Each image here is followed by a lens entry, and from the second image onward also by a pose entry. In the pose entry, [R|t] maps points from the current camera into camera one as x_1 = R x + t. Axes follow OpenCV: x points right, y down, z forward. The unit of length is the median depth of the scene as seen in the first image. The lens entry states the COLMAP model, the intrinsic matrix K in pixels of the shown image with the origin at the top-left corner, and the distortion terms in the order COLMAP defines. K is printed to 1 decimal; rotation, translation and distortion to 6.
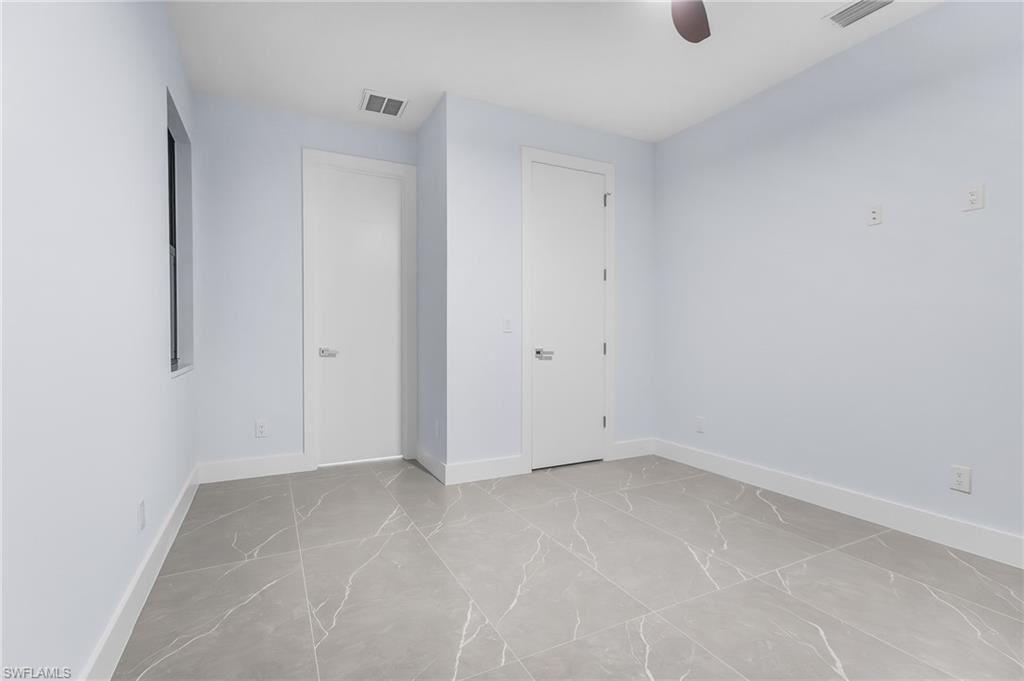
lens RADIAL K [[478.9, 0, 509.5], [0, 478.9, 340.0], [0, 0, 1]] dist [0.000127, 0.001881]
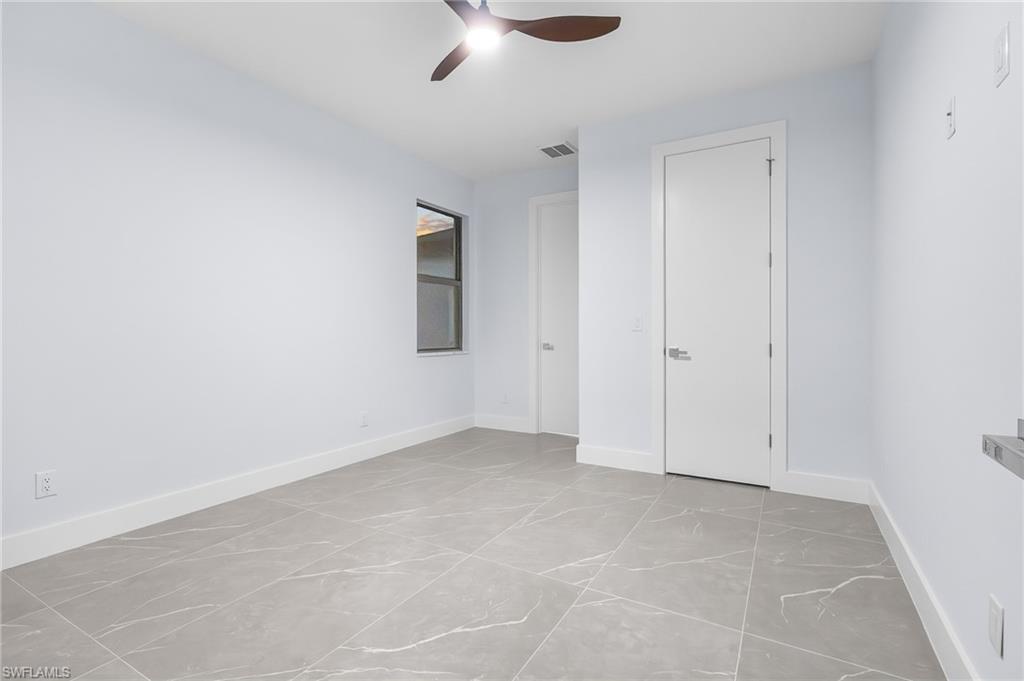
lens RADIAL K [[478.9, 0, 494.5], [0, 478.9, 331.3], [0, 0, 1]] dist [0.000127, 0.001881]
pose [[0.535065, -0.001207, -0.844810, 0.724207], [-0.011823, 0.999890, -0.008917, -0.002507], [0.844728, 0.014760, 0.534992, 0.195435]]
